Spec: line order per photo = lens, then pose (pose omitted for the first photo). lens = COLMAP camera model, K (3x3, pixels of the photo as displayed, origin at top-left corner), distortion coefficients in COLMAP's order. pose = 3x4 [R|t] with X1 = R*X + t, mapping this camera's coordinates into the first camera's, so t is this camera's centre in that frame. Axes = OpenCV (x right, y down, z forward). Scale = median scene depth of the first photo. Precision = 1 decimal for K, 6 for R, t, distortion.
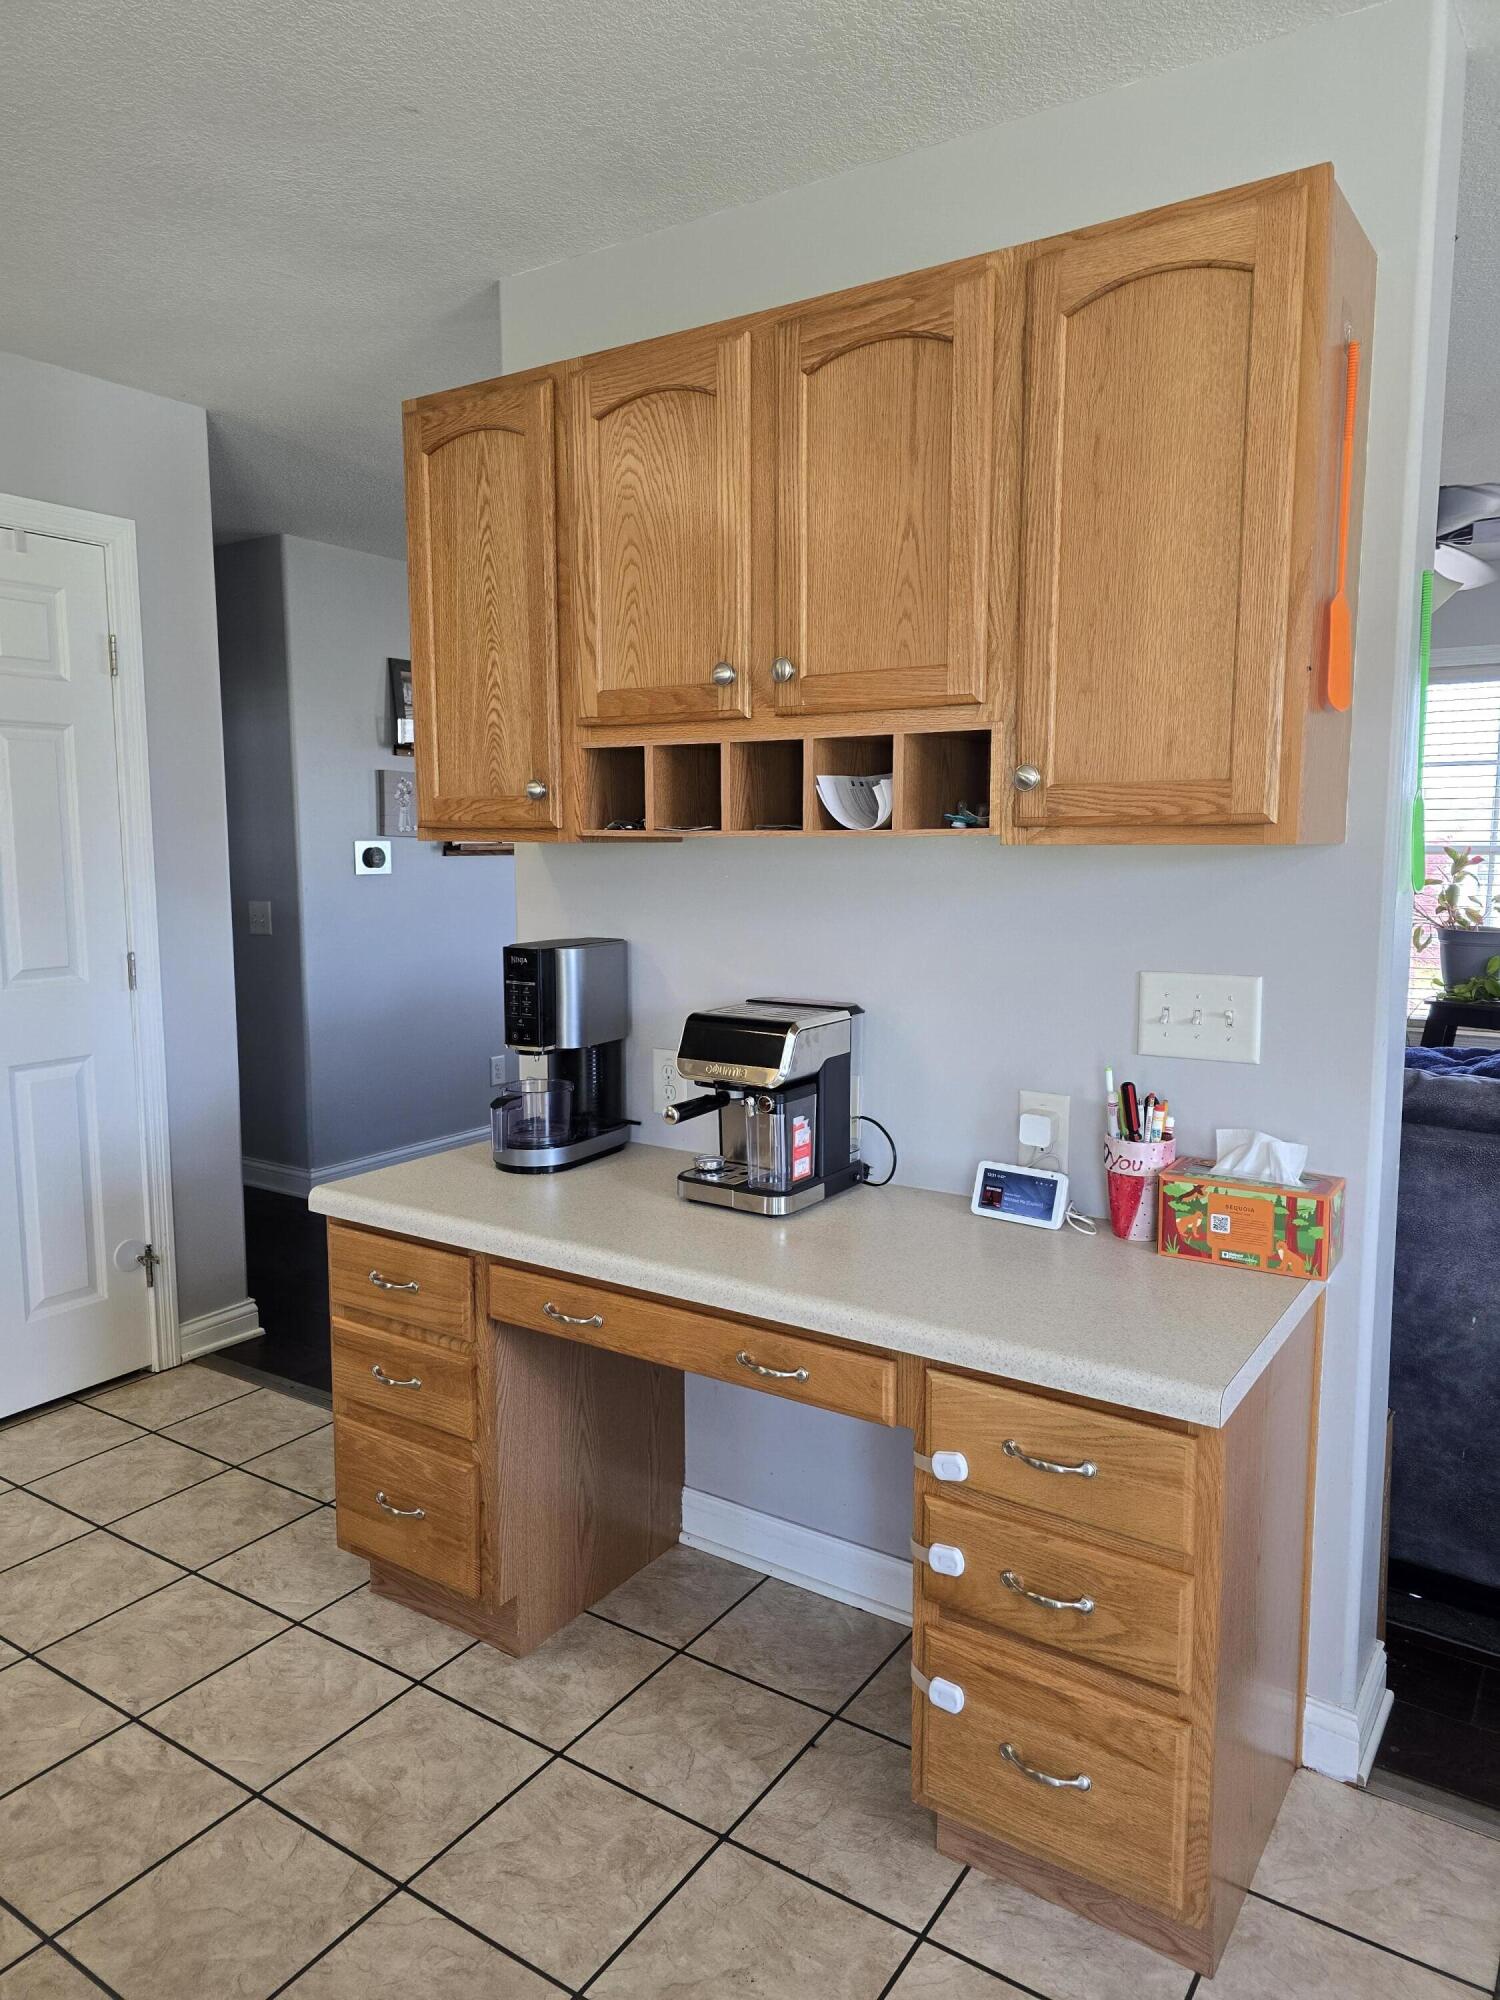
lens RADIAL K [[1343.8, 0, 762.2], [0, 1343.8, 990.2], [0, 0, 1]] dist [0.043689, -0.026949]
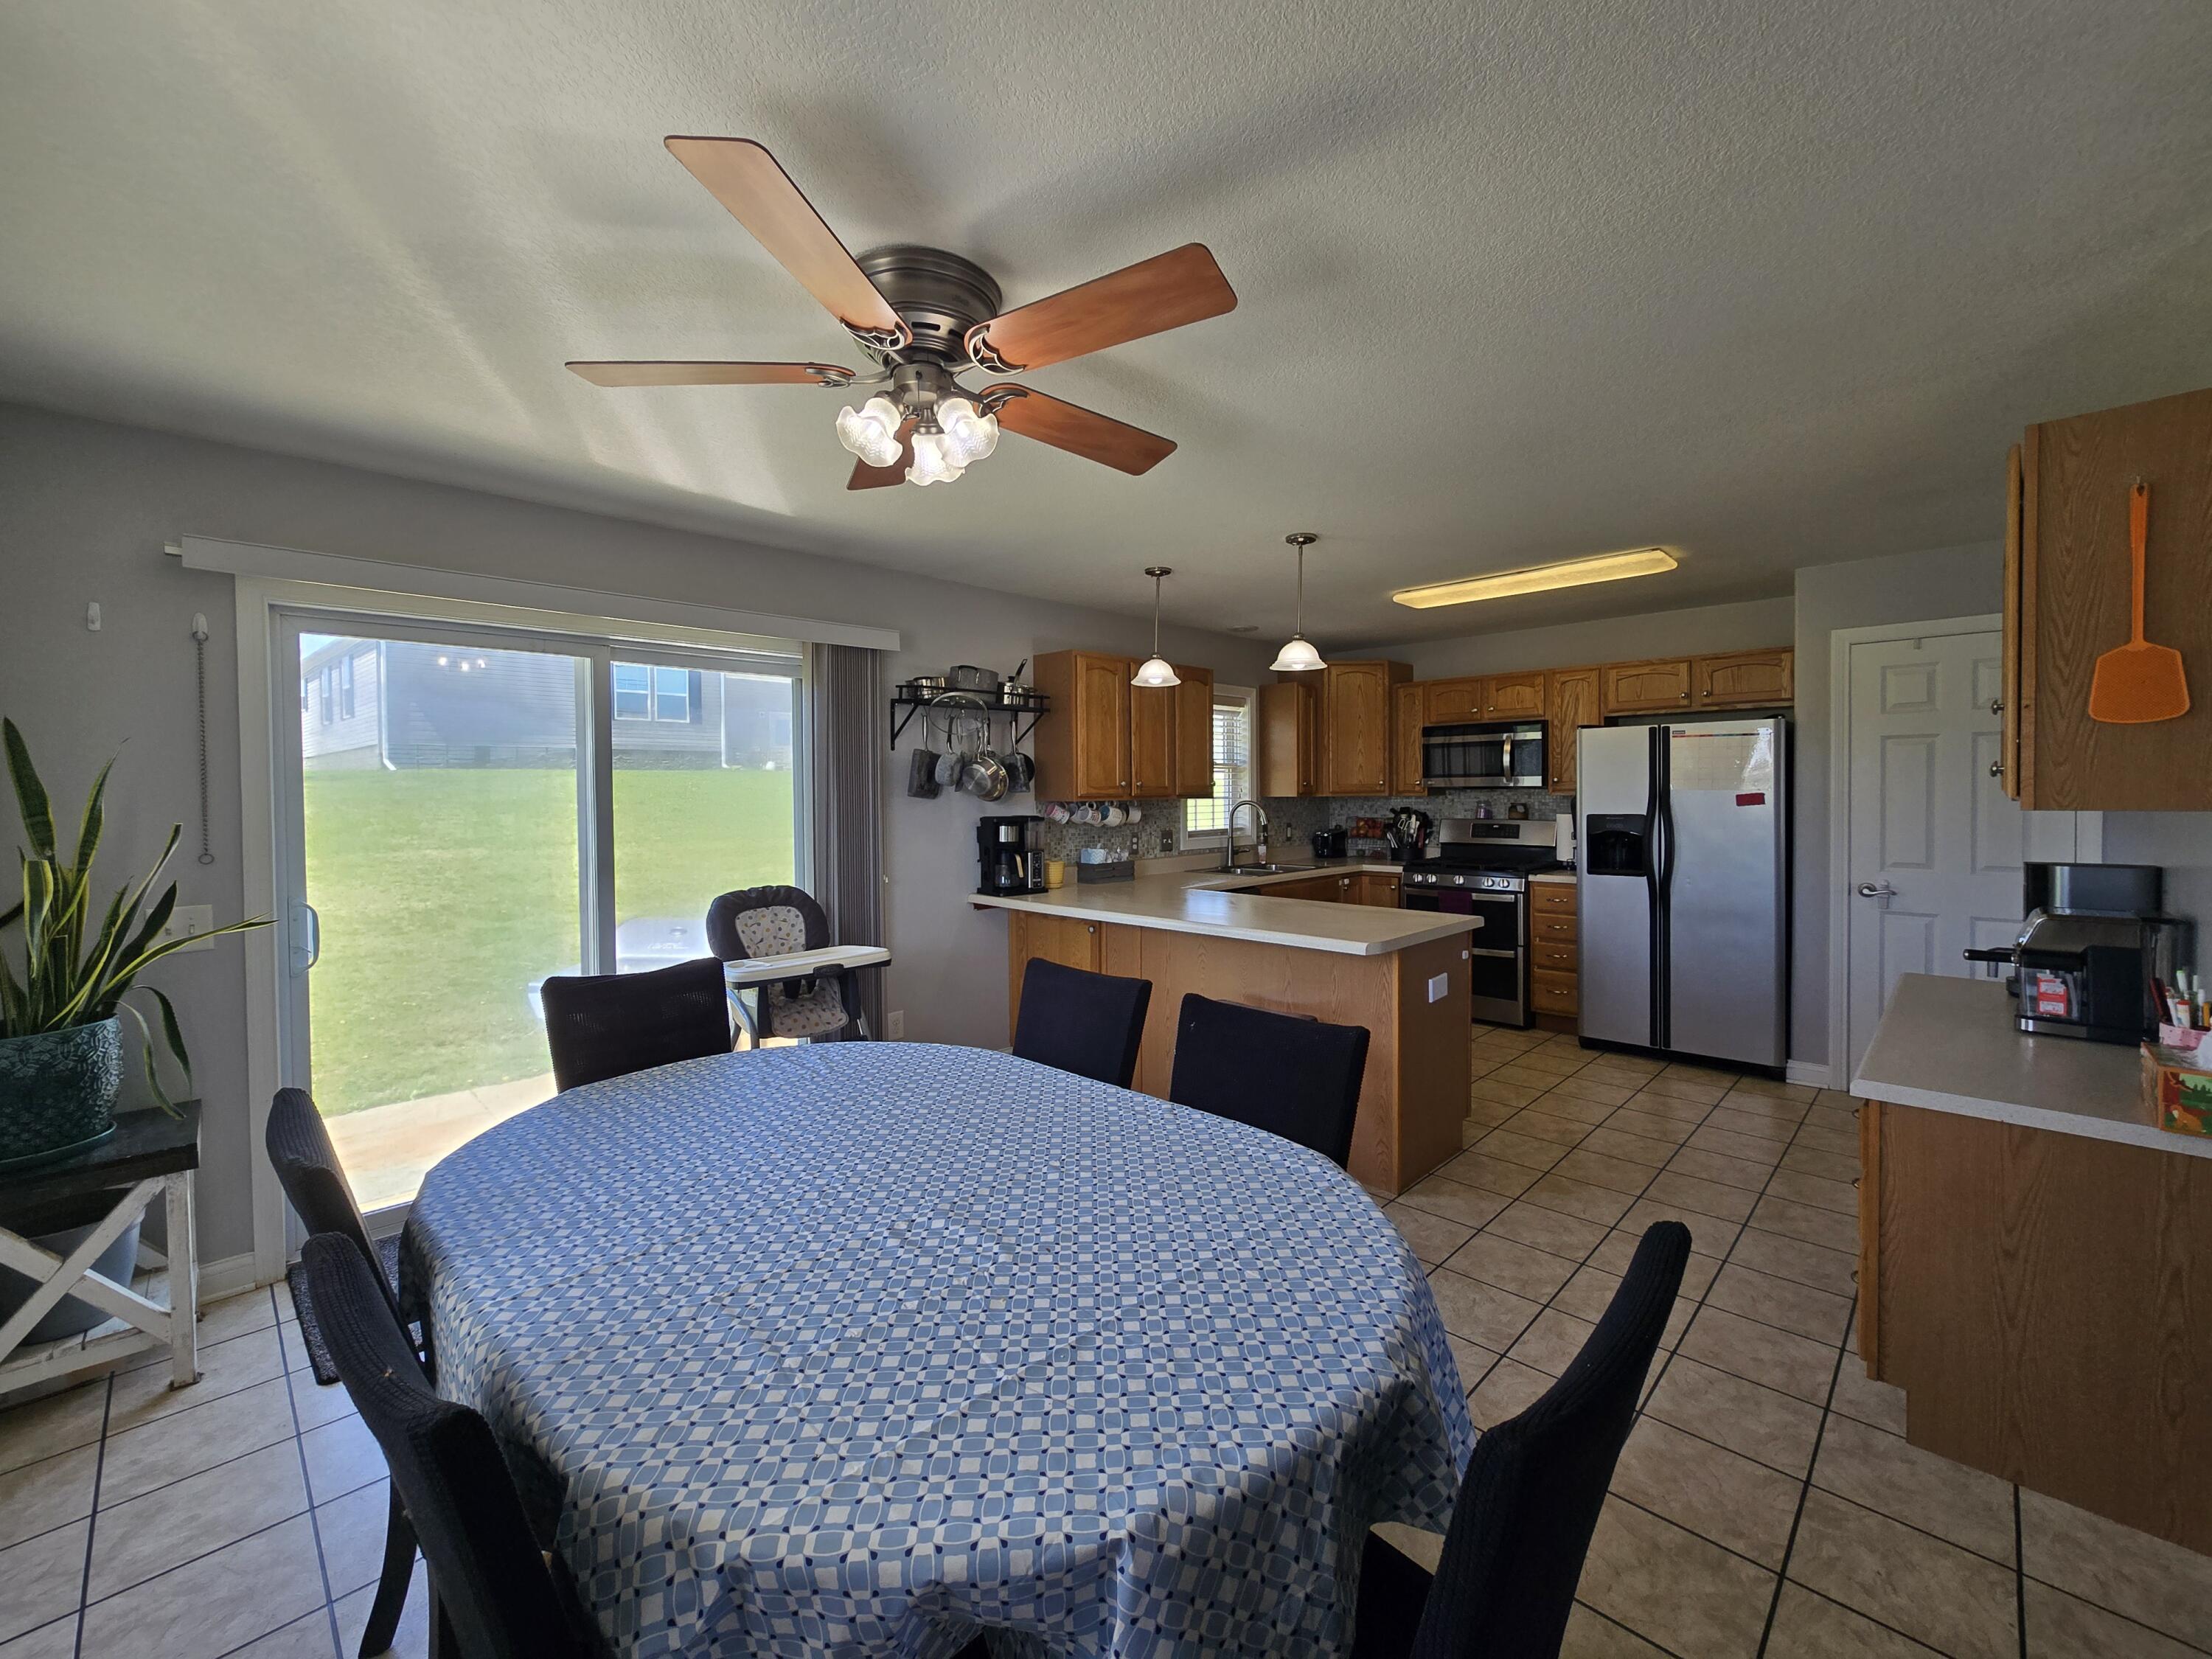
lens RADIAL K [[894.9, 0, 1100.1], [0, 894.9, 805.9], [0, 0, 1]] dist [0.001286, 0.000070]
pose [[-0.188506, 0.024057, -0.981777, 1.226117], [-0.108078, 0.993120, 0.045086, -0.030192], [0.976107, 0.114608, -0.184609, 0.065849]]
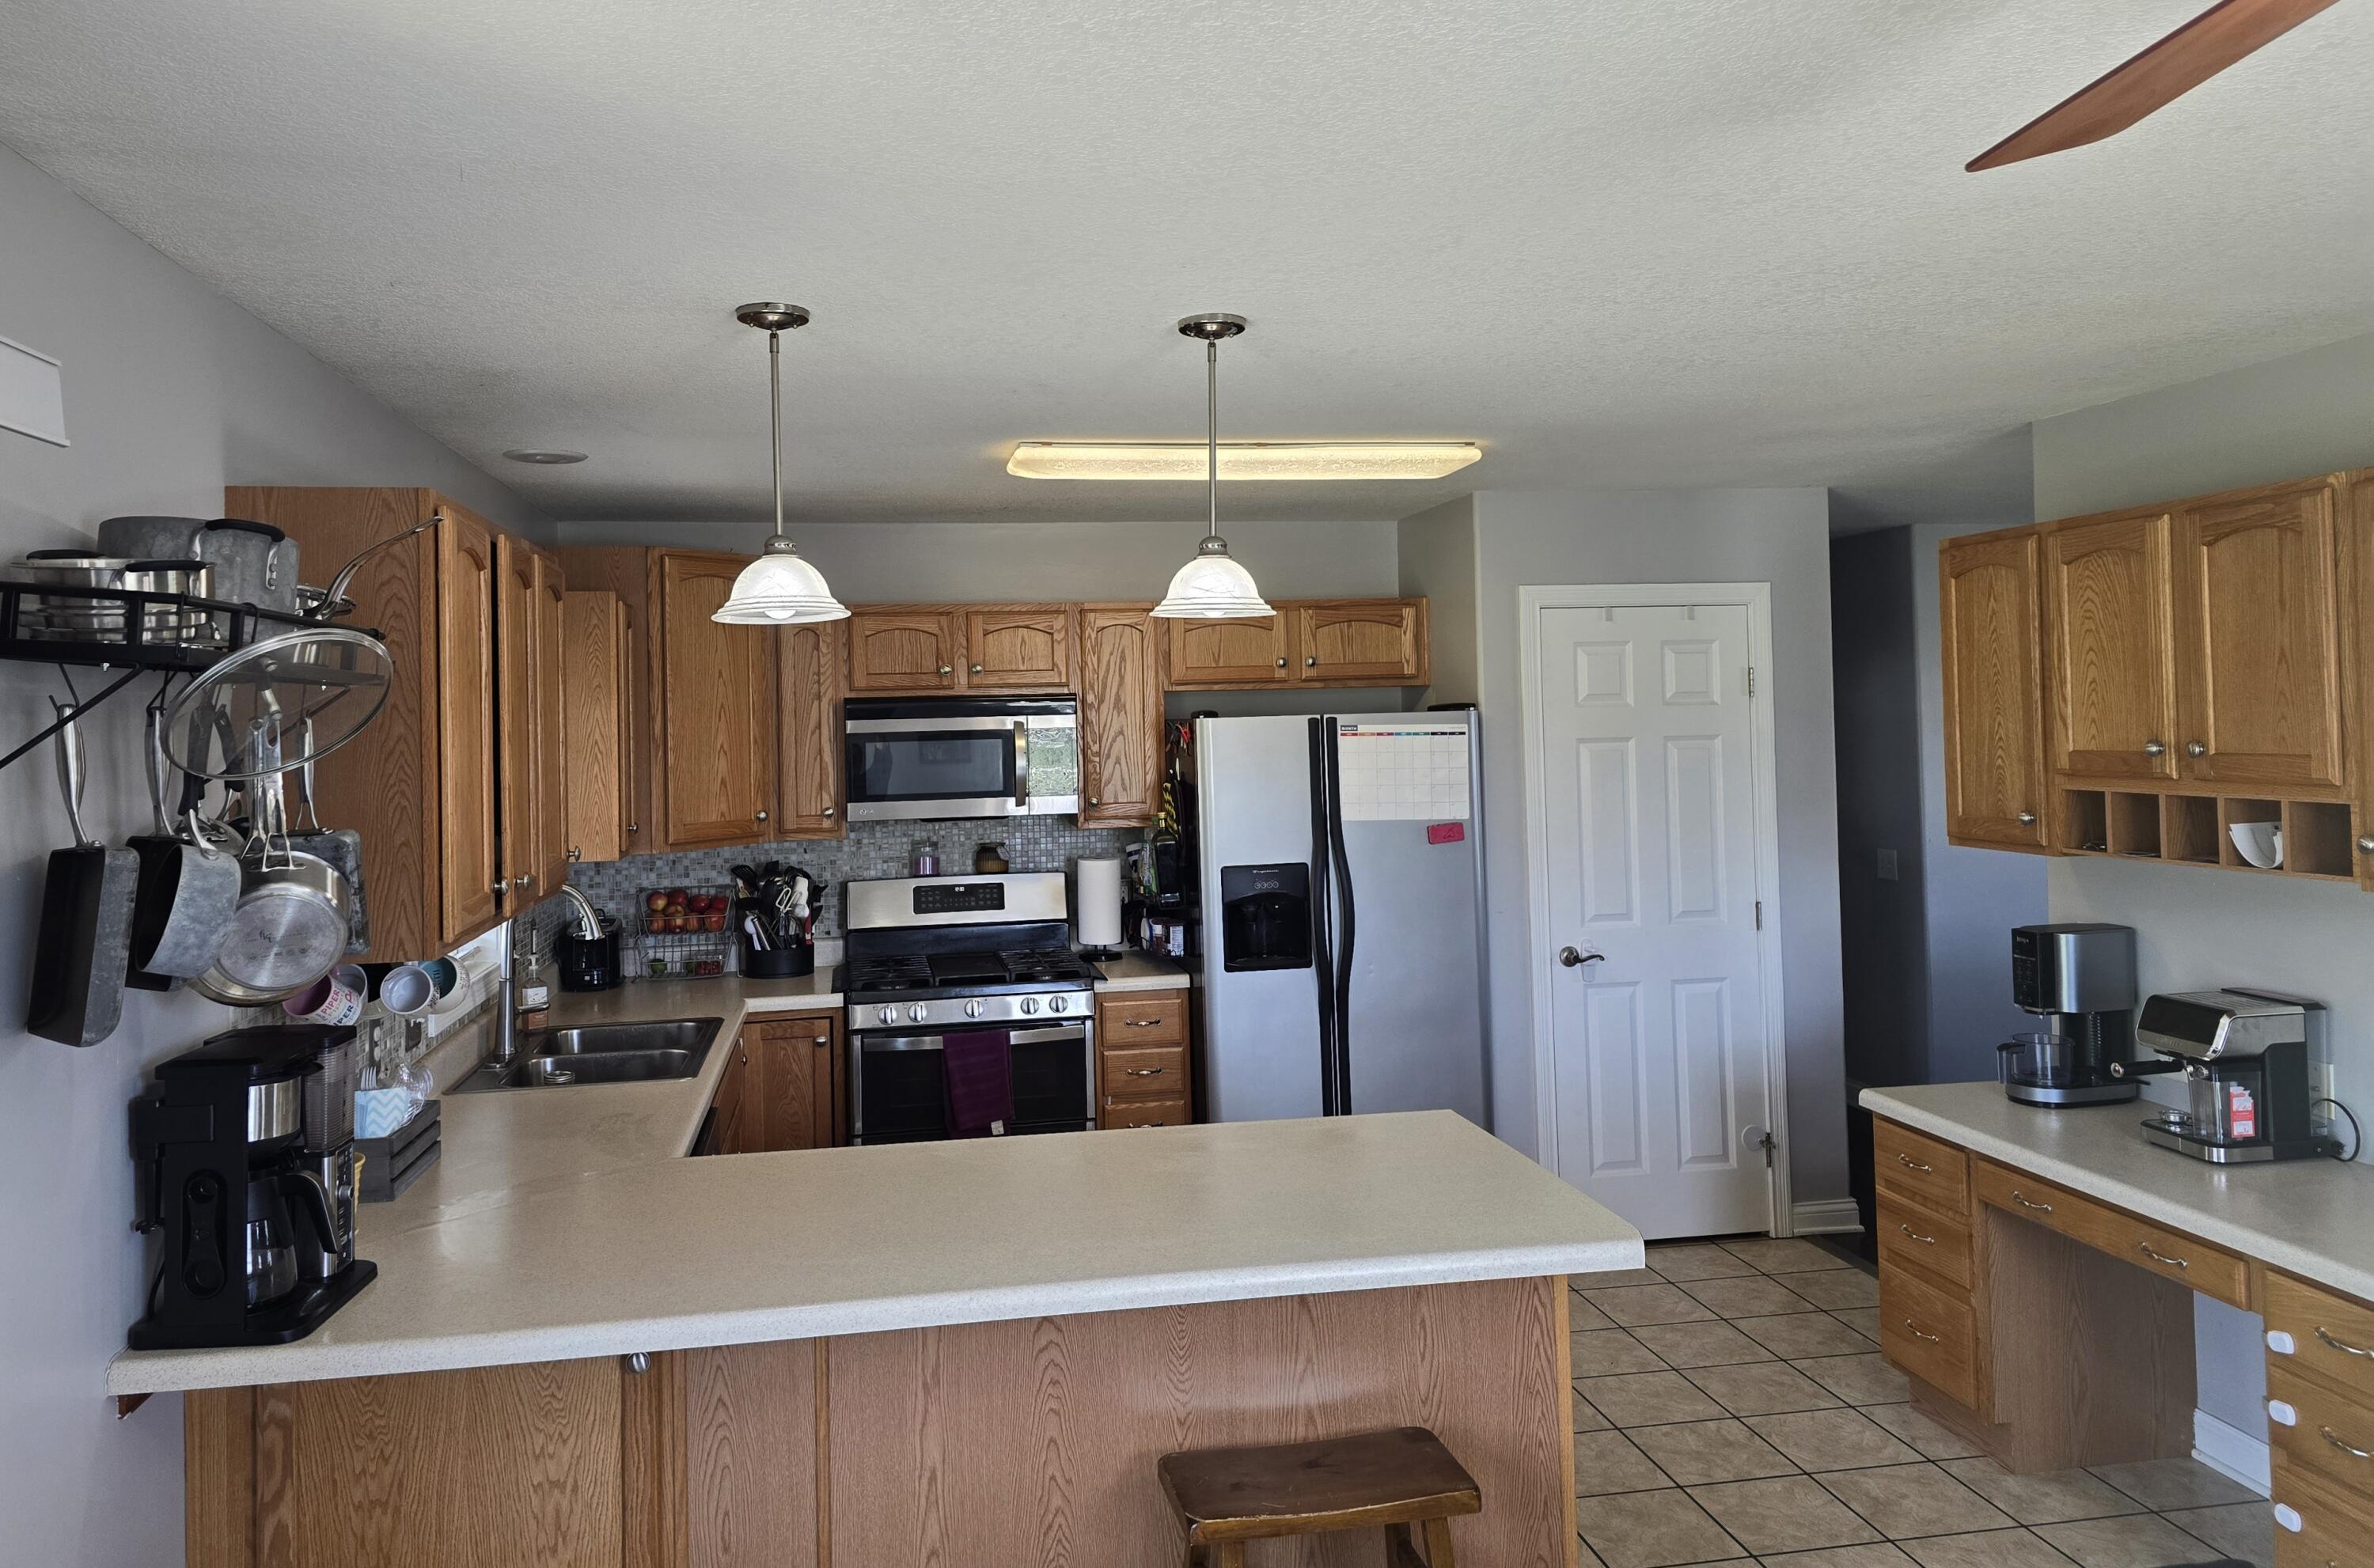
lens RADIAL K [[1640.1, 0, 1125.6], [0, 1640.1, 684.7], [0, 0, 1]] dist [0.048451, -0.031294]
pose [[0.674692, -0.030591, -0.737465, 0.470516], [-0.065773, 0.992674, -0.101352, -0.051927], [0.735163, 0.116886, 0.667737, -0.833678]]
